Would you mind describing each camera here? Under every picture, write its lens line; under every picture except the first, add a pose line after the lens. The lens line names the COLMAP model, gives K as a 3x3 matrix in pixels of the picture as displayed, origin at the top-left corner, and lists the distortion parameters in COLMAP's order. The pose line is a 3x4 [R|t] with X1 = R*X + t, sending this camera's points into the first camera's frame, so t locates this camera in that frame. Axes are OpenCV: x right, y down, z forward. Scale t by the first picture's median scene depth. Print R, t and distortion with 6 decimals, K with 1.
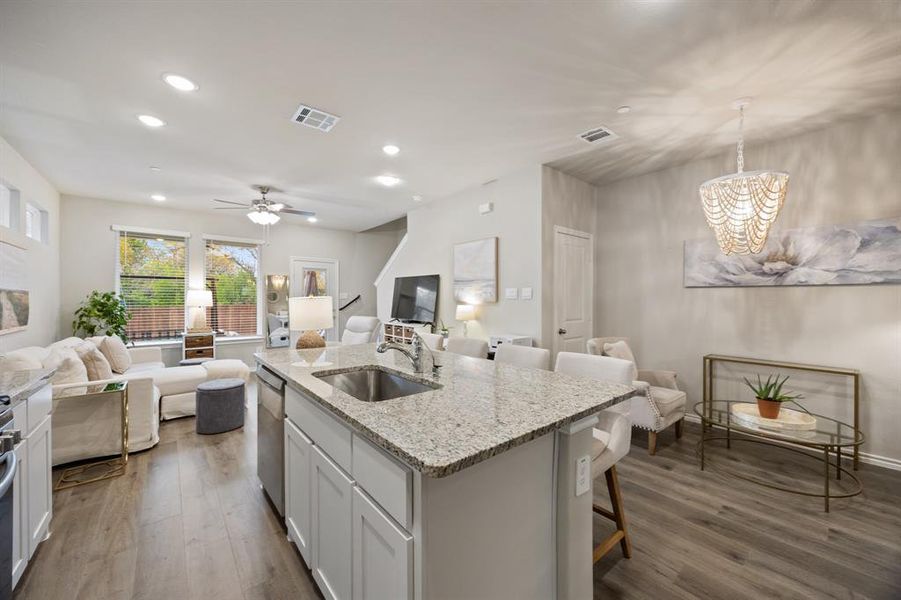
lens RADIAL K [[342.6, 0, 450.5], [0, 342.6, 300.0], [0, 0, 1]] dist [-0.000844, -0.000060]
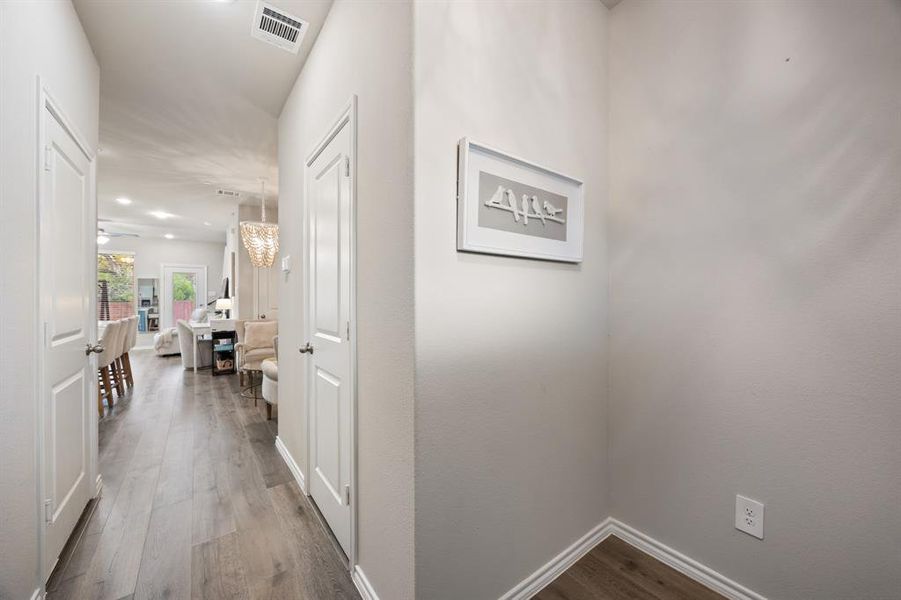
lens RADIAL K [[342.3, 0, 455.4], [0, 342.3, 300.4], [0, 0, 1]] dist [-0.001263, -0.000136]
pose [[0.999148, 0.002131, -0.041225, 0.994897], [-0.002109, 0.999998, 0.000581, 0.014416], [0.041226, -0.000494, 0.999150, -0.357380]]
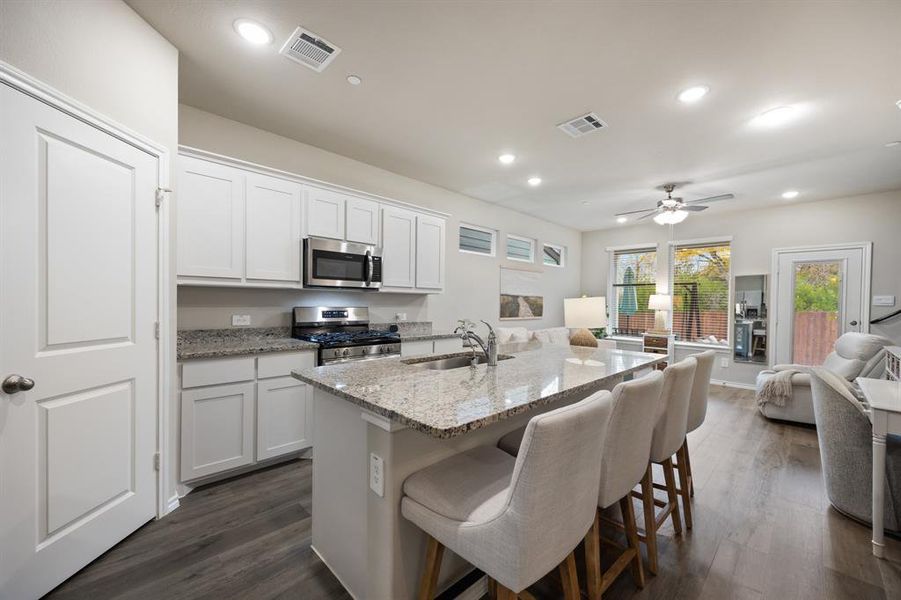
lens RADIAL K [[354.3, 0, 452.4], [0, 354.3, 306.6], [0, 0, 1]] dist [0.000120, 0.000033]
pose [[0.083072, 0.014084, -0.996444, 0.378428], [-0.017785, 0.999762, 0.012648, 0.007521], [0.996385, 0.016671, 0.083303, 0.305264]]
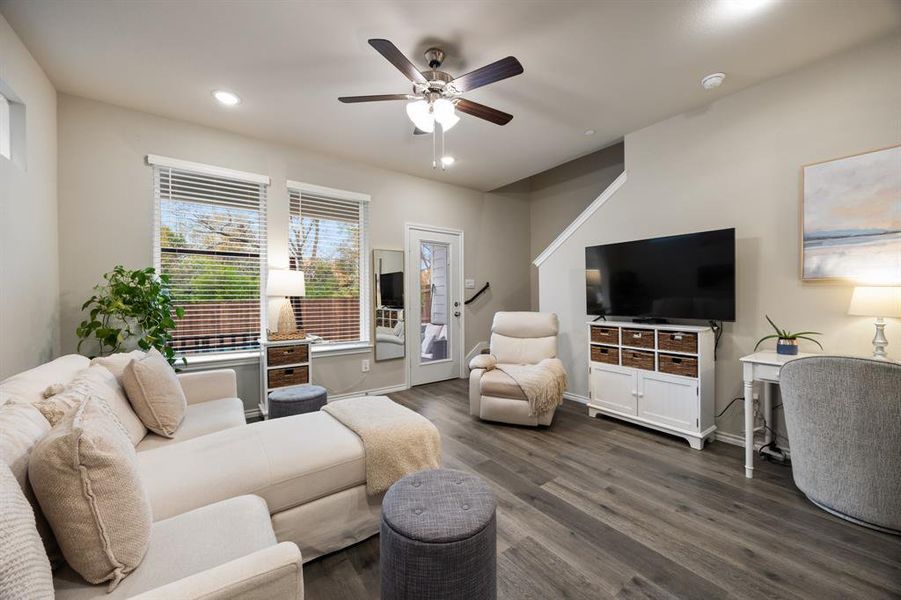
lens RADIAL K [[342.3, 0, 455.4], [0, 342.3, 300.4], [0, 0, 1]] dist [-0.001263, -0.000136]
pose [[0.998644, -0.005553, -0.051759, -0.471614], [0.005924, 0.999958, 0.007008, 0.027313], [0.051718, -0.007305, 0.998635, 0.480145]]
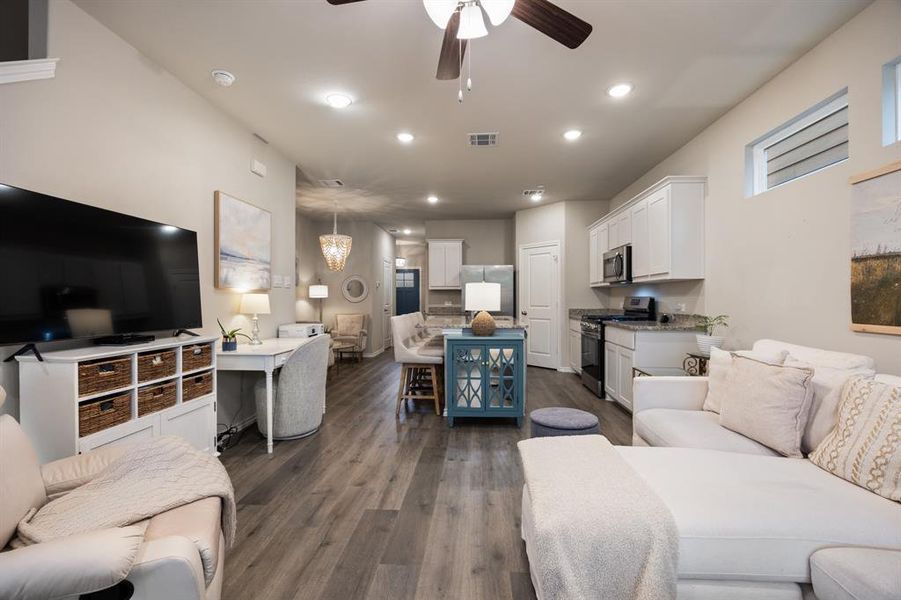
lens RADIAL K [[389.1, 0, 450.5], [0, 389.1, 300.0], [0, 0, 1]] dist [-0.000772, -0.000084]
pose [[-0.718816, -0.000868, 0.695200, -0.748356], [0.003707, 0.999980, 0.005082, 0.024286], [-0.695191, 0.006230, -0.718798, 1.216587]]
